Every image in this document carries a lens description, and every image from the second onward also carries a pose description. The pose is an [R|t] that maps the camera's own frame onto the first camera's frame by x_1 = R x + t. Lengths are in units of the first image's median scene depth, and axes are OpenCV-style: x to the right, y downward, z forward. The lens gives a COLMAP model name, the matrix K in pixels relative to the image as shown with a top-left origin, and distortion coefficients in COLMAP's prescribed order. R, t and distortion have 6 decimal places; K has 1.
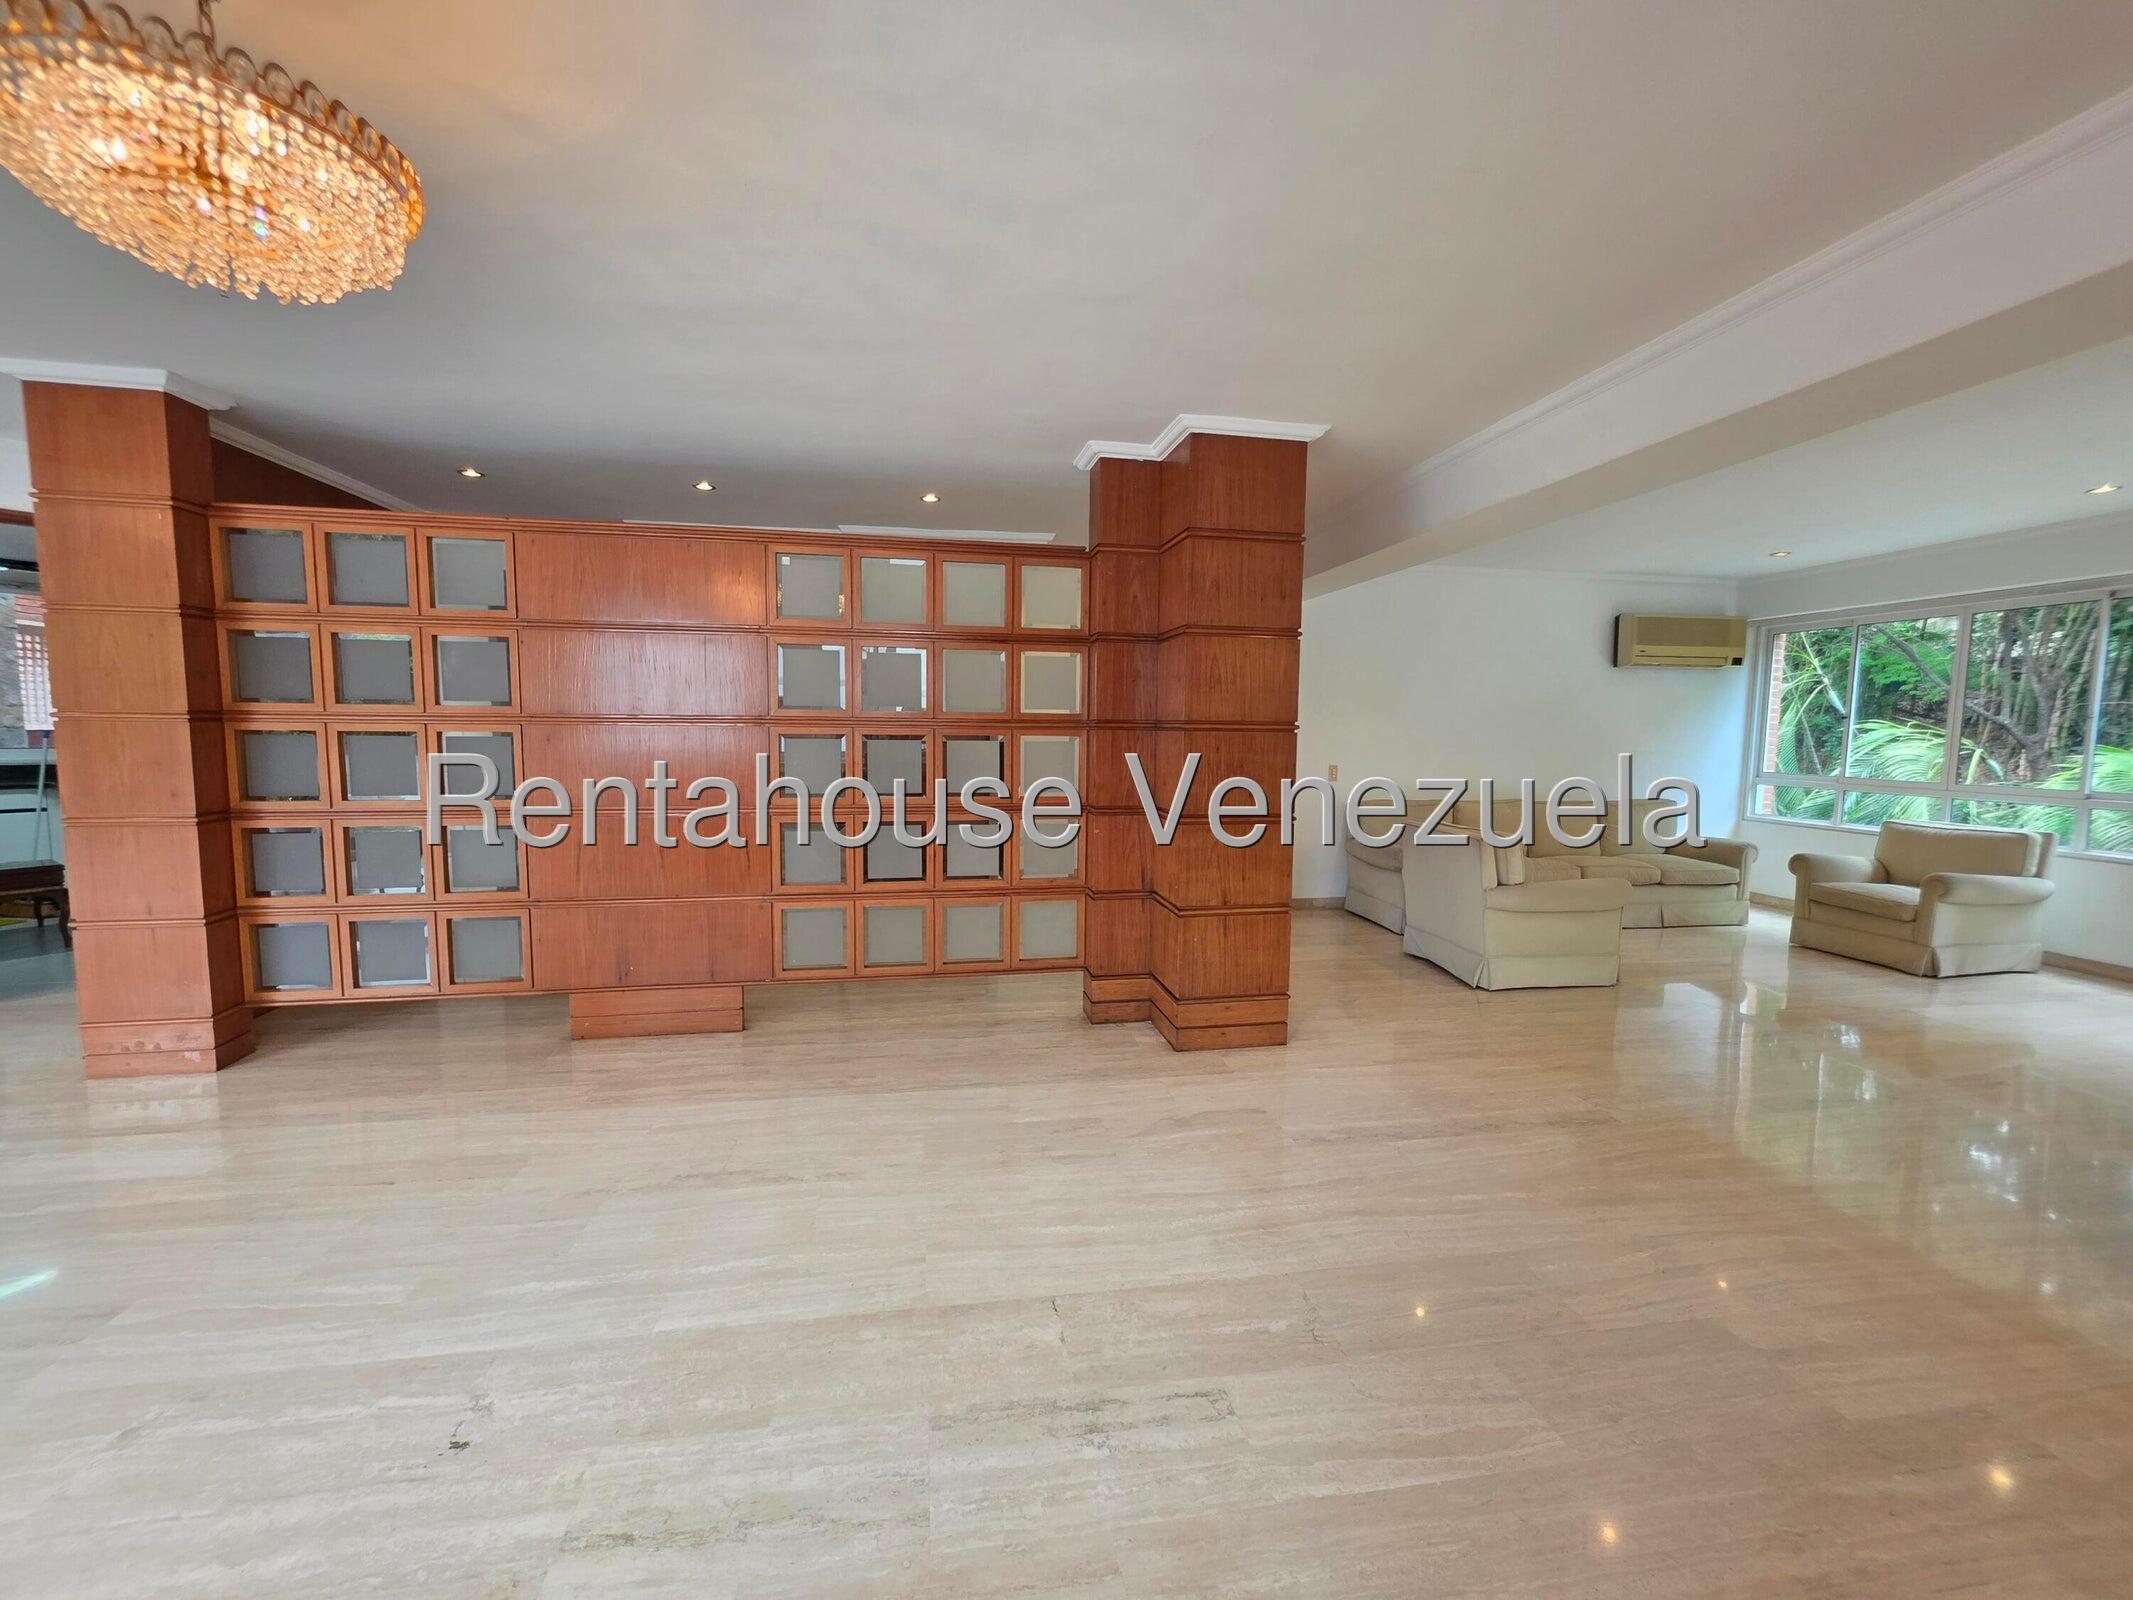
lens RADIAL K [[857.3, 0, 1067.6], [0, 857.3, 794.9], [0, 0, 1]] dist [0.001701, 0.000611]
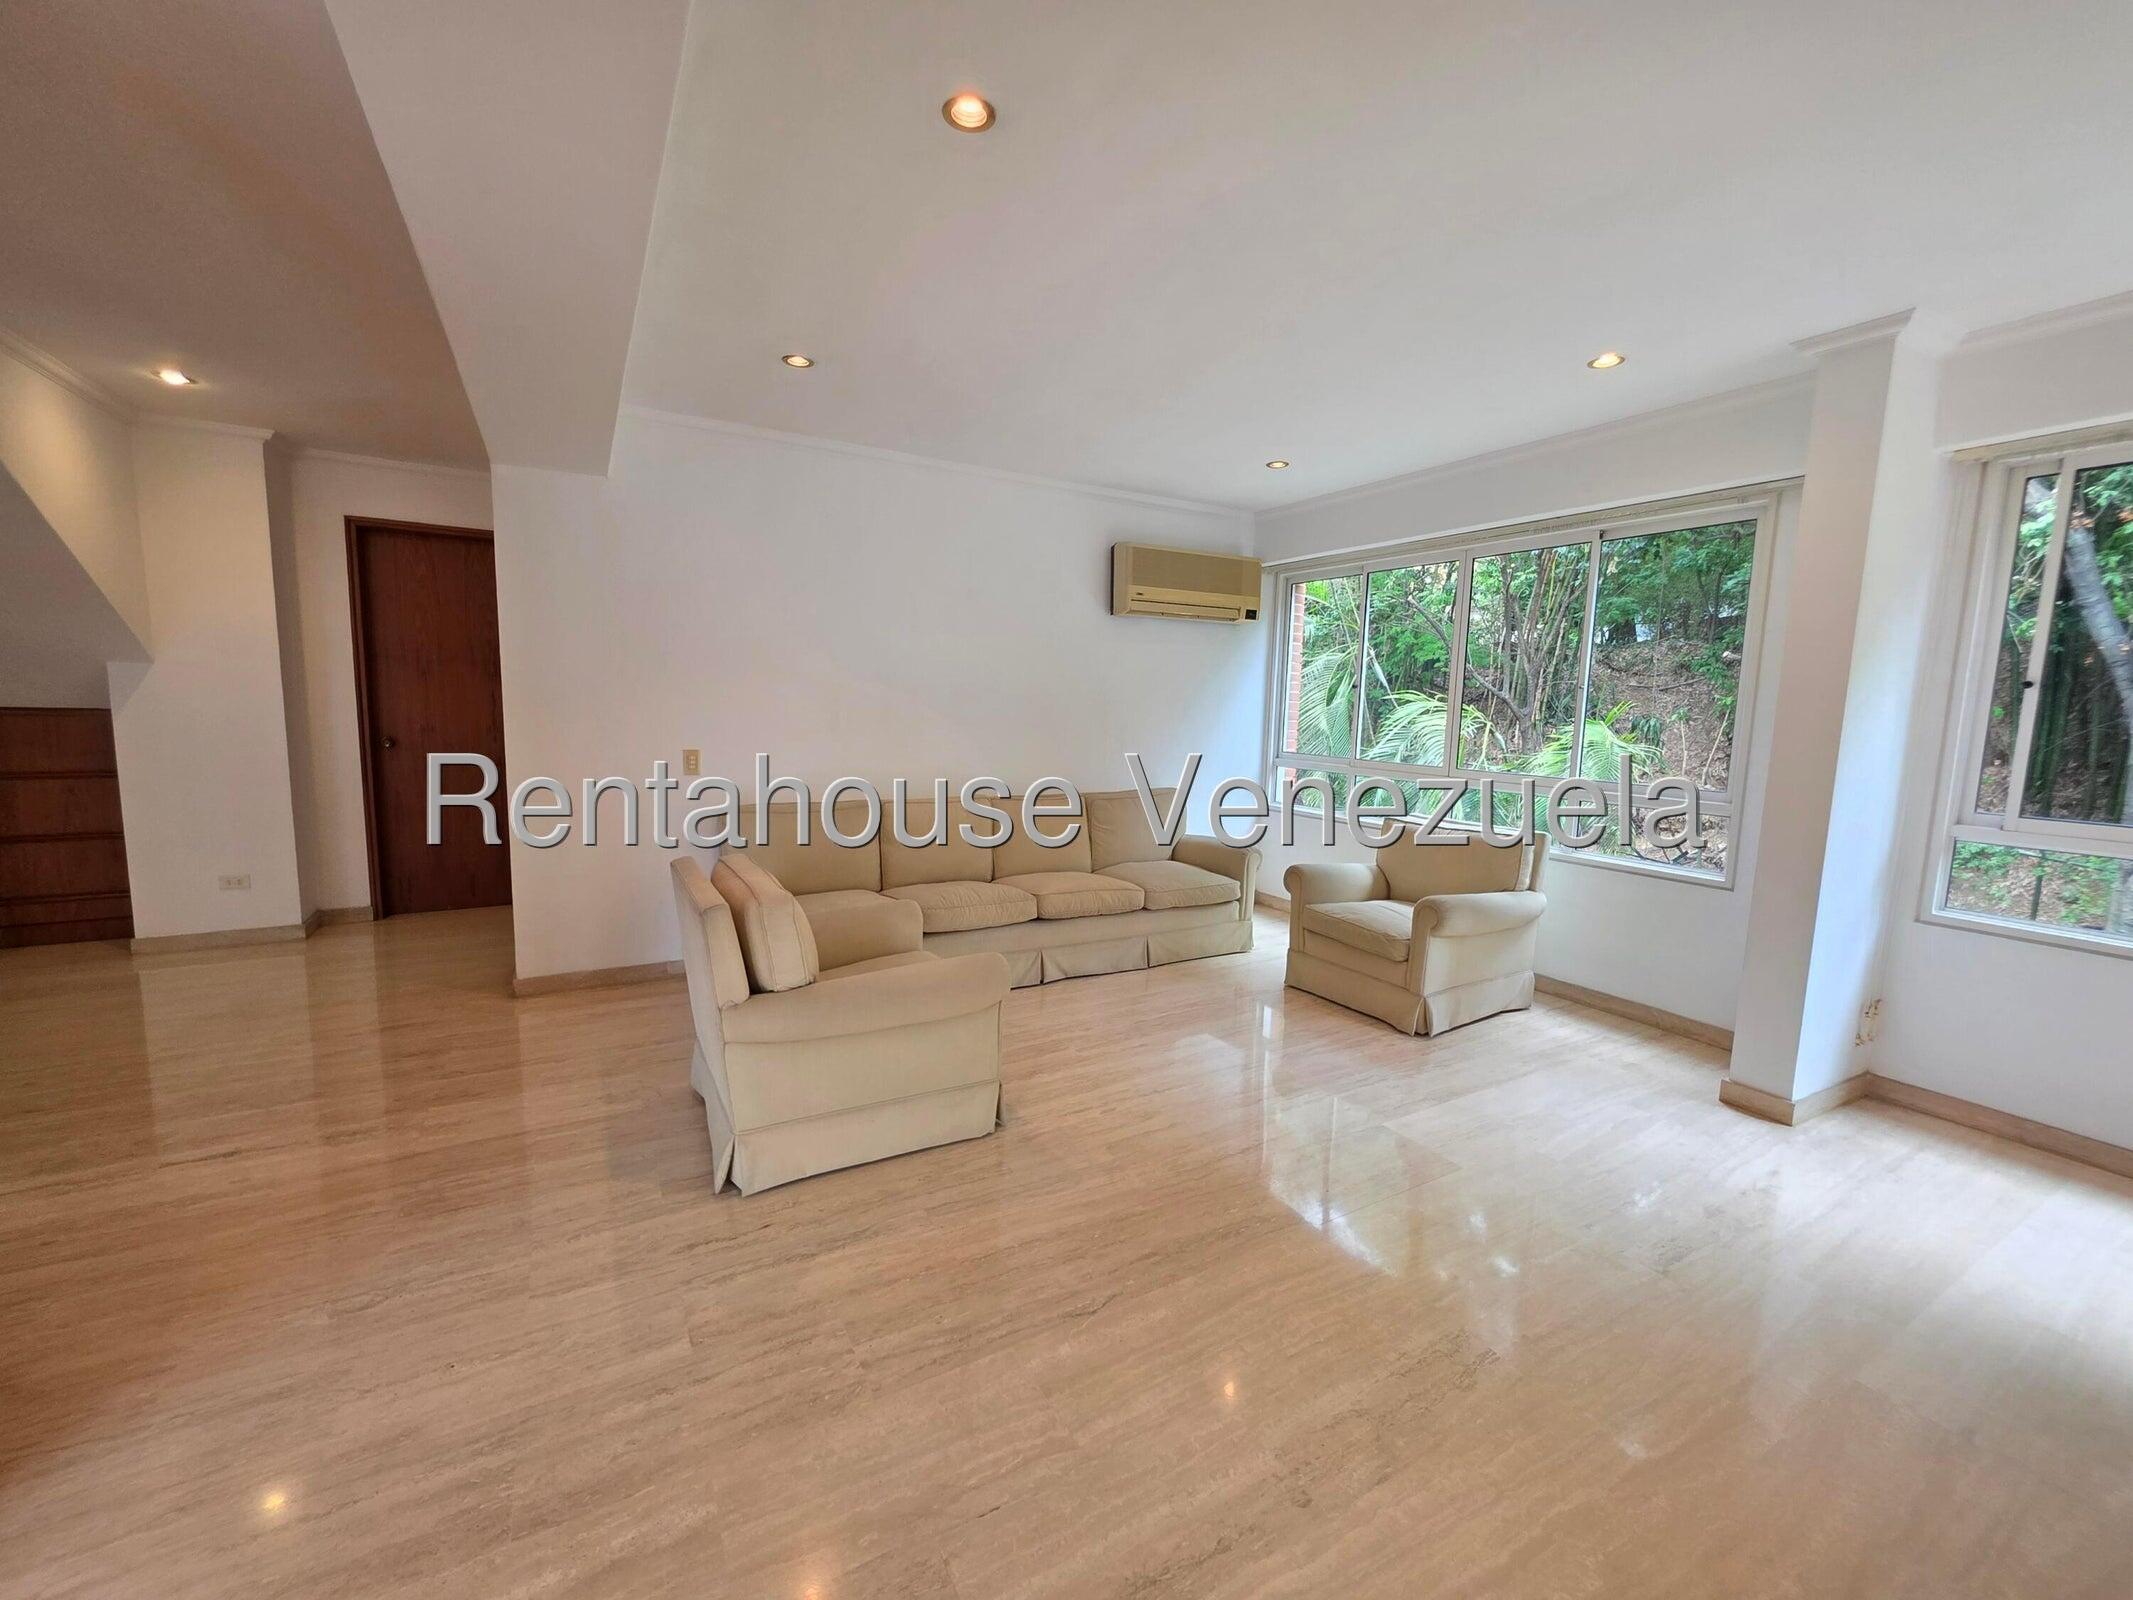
lens RADIAL K [[857.3, 0, 1072.6], [0, 857.3, 801.5], [0, 0, 1]] dist [0.001701, 0.000611]
pose [[0.935622, -0.031697, 0.351577, 0.448547], [0.016294, 0.998777, 0.046683, -0.027937], [-0.352627, -0.037949, 0.934994, 0.404370]]
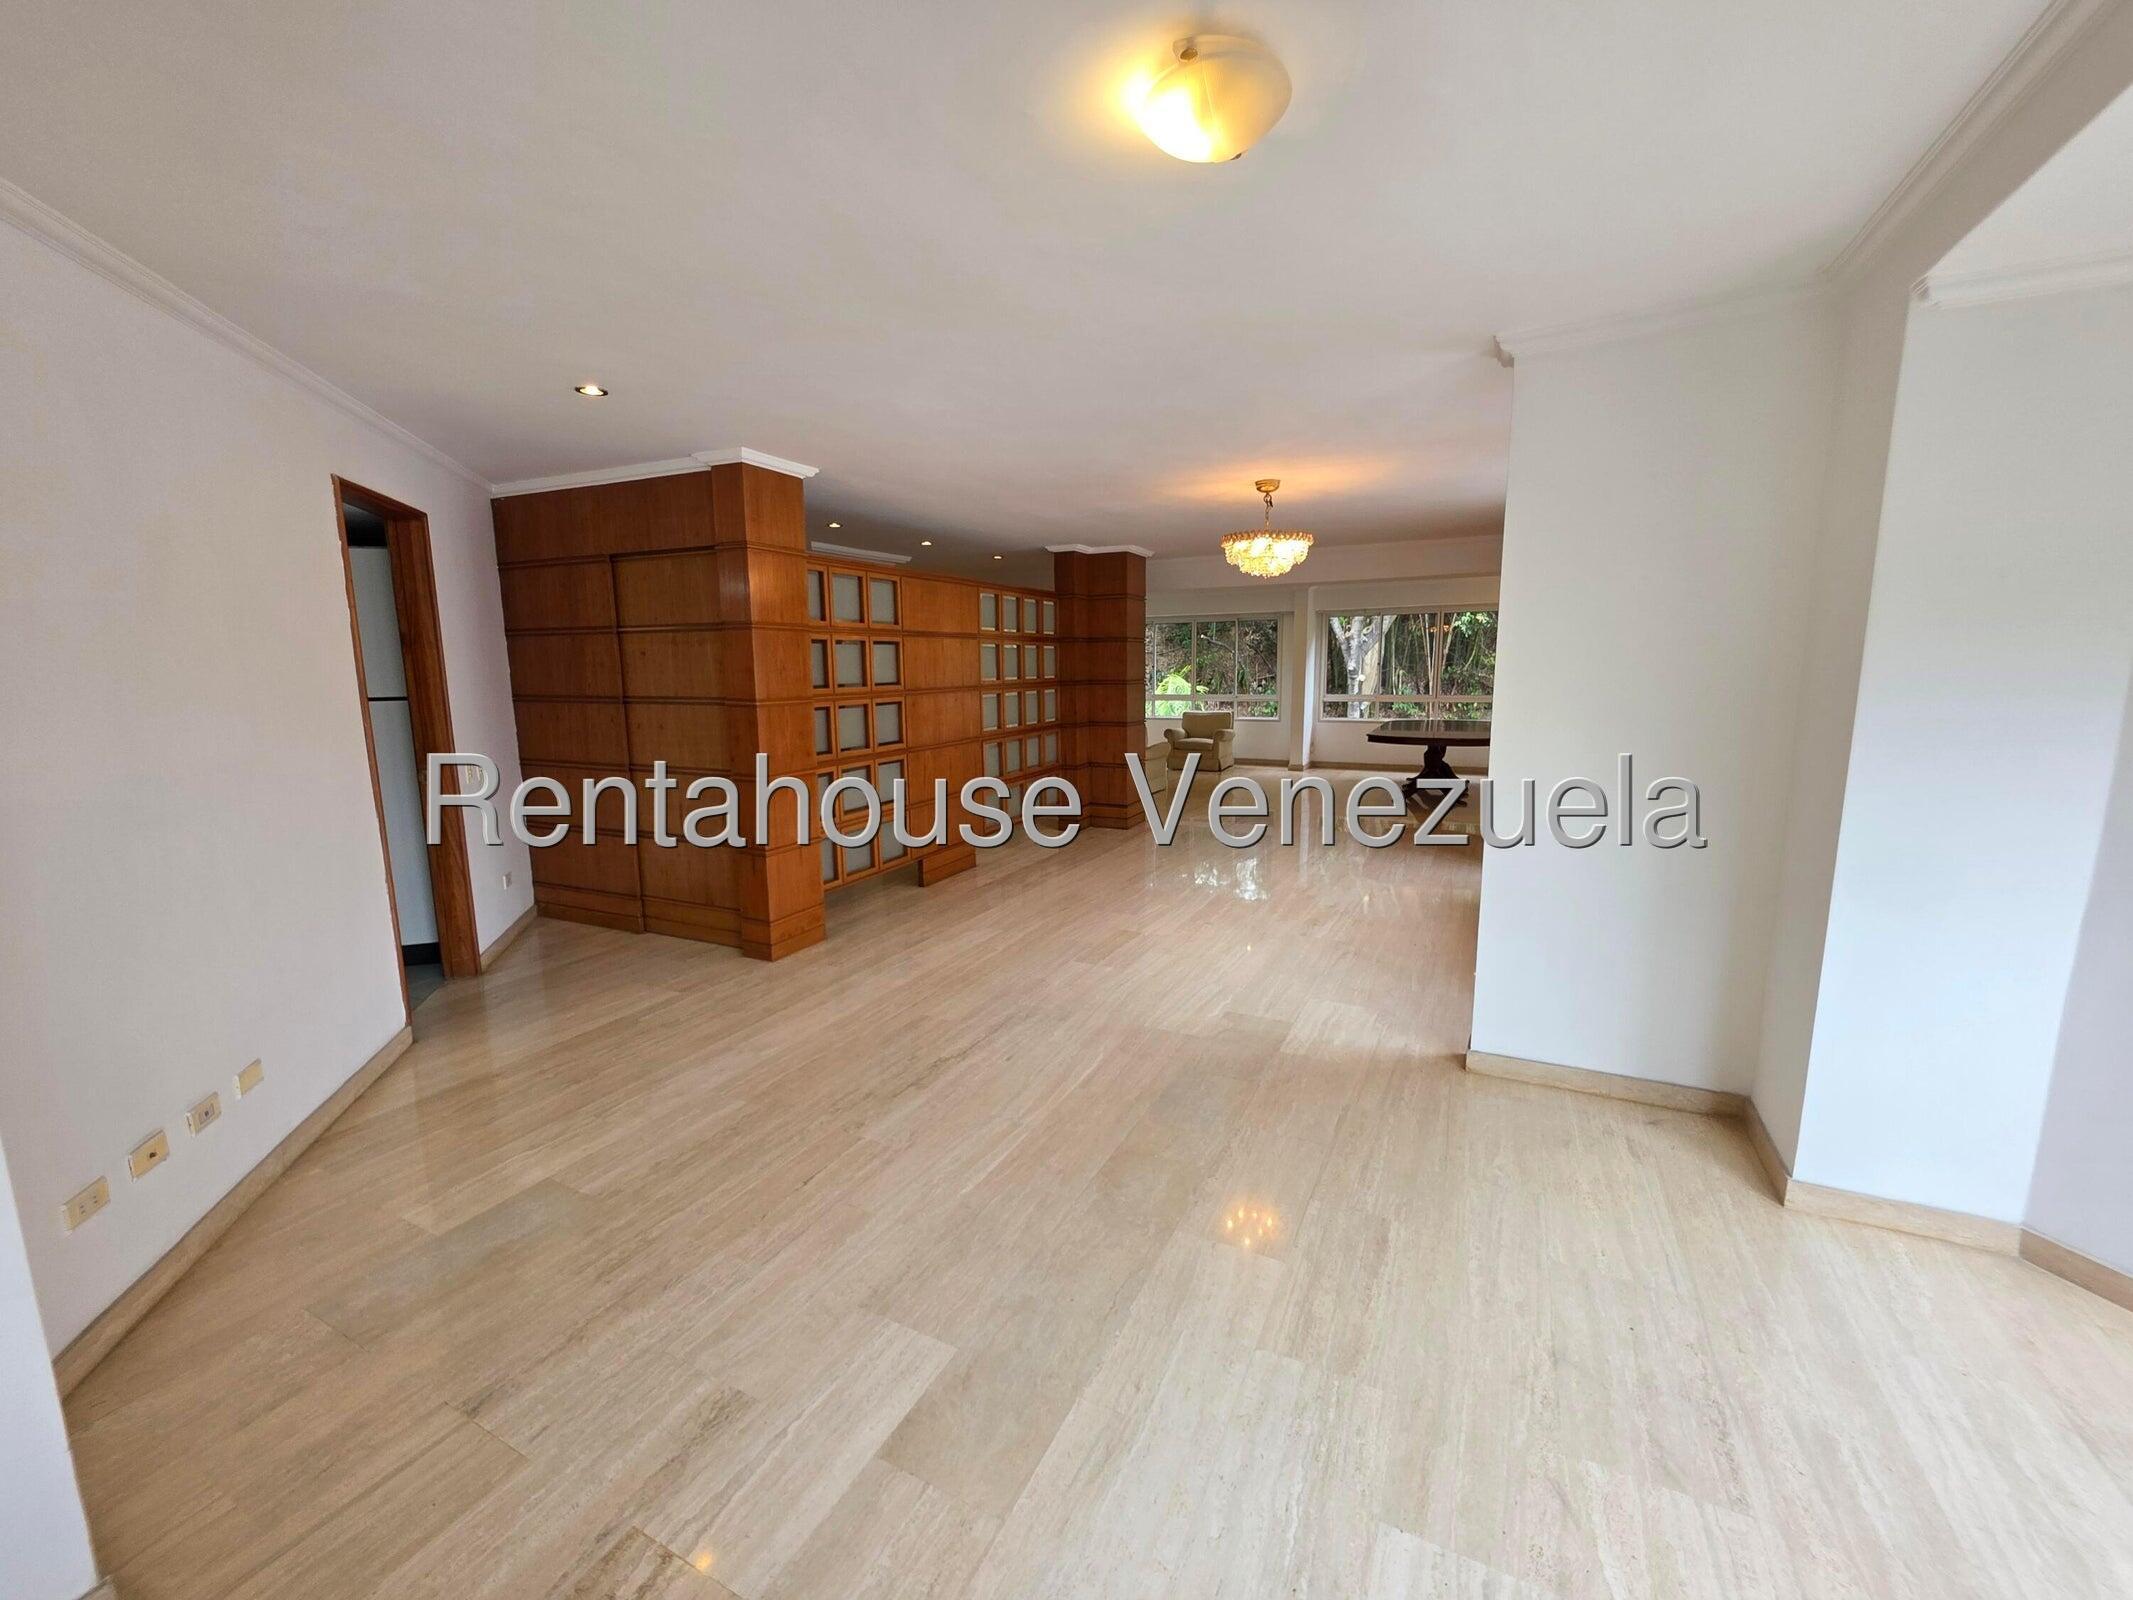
lens RADIAL K [[857.3, 0, 1070.3], [0, 857.3, 800.9], [0, 0, 1]] dist [0.001701, 0.000611]
pose [[0.589345, -0.145541, 0.794663, -1.214803], [0.084131, 0.989347, 0.118803, -0.035636], [-0.803489, -0.003160, 0.595312, -0.144339]]
